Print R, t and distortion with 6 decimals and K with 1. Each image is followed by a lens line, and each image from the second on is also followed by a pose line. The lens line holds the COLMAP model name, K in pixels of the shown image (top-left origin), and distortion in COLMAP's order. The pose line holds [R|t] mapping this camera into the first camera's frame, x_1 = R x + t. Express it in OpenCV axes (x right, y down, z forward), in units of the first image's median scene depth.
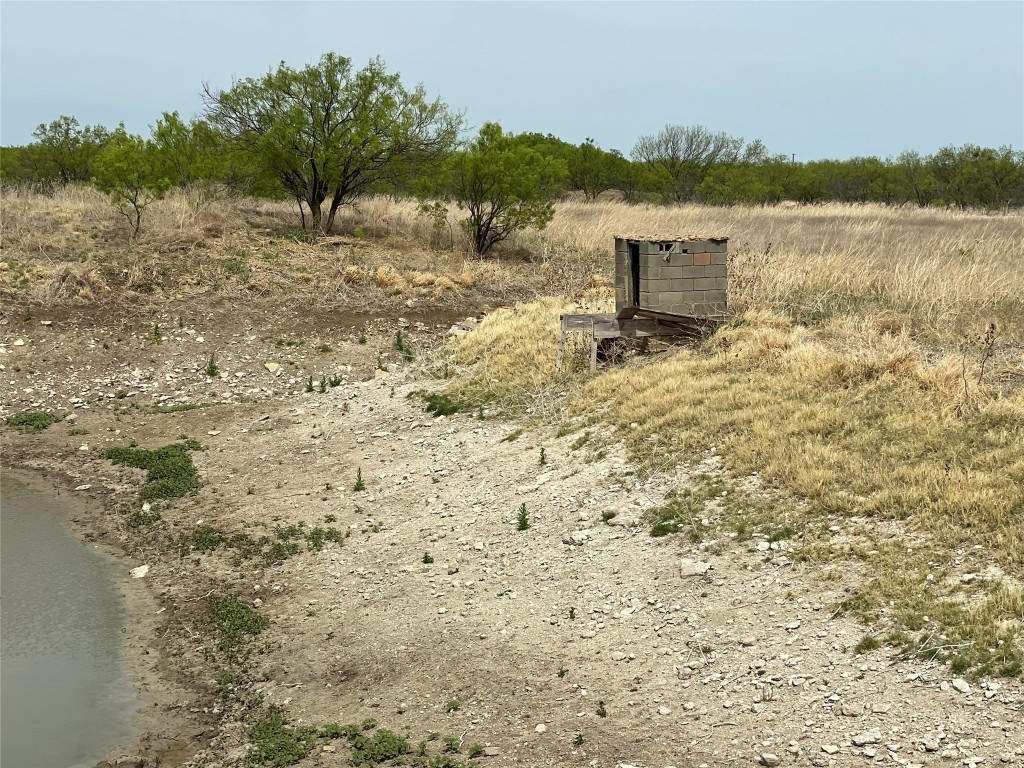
lens RADIAL K [[1868.9, 0, 512.0], [0, 1868.9, 384.0], [0, 0, 1]] dist [0.017527, 0.117137]
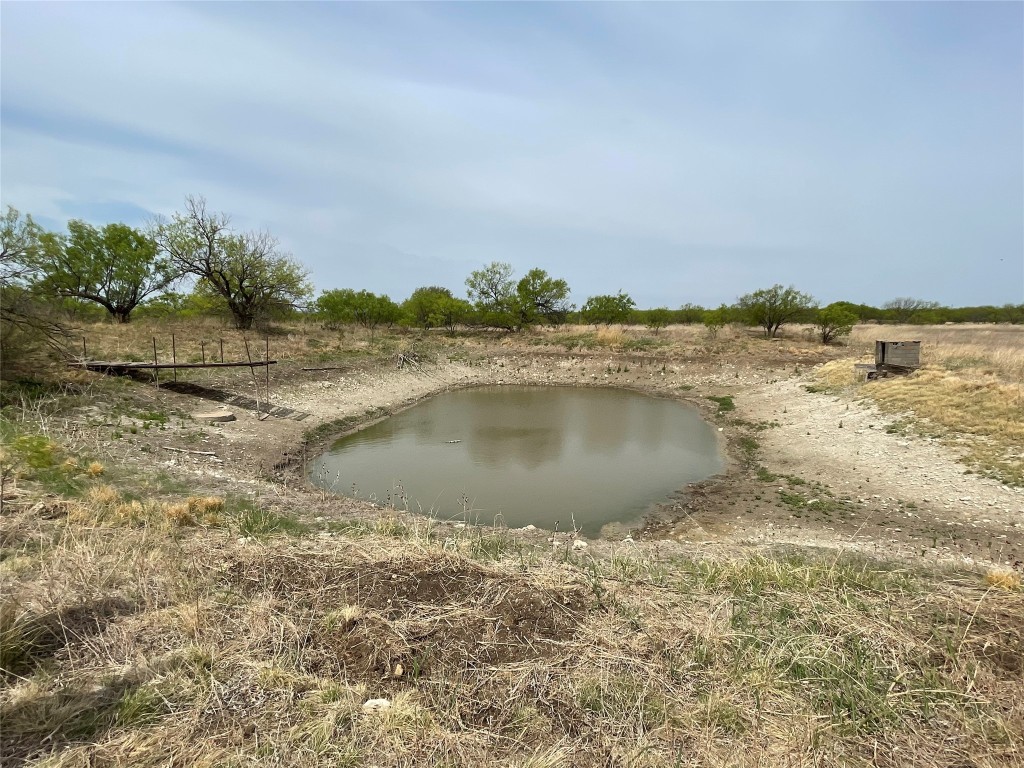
lens RADIAL K [[519.0, 0, 512.0], [0, 519.0, 384.0], [0, 0, 1]] dist [-0.001036, 0.013011]
pose [[0.853681, 0.047669, -0.518610, -0.013895], [-0.038119, 0.998850, 0.029064, -0.006375], [0.519400, -0.005043, 0.854517, -0.109201]]
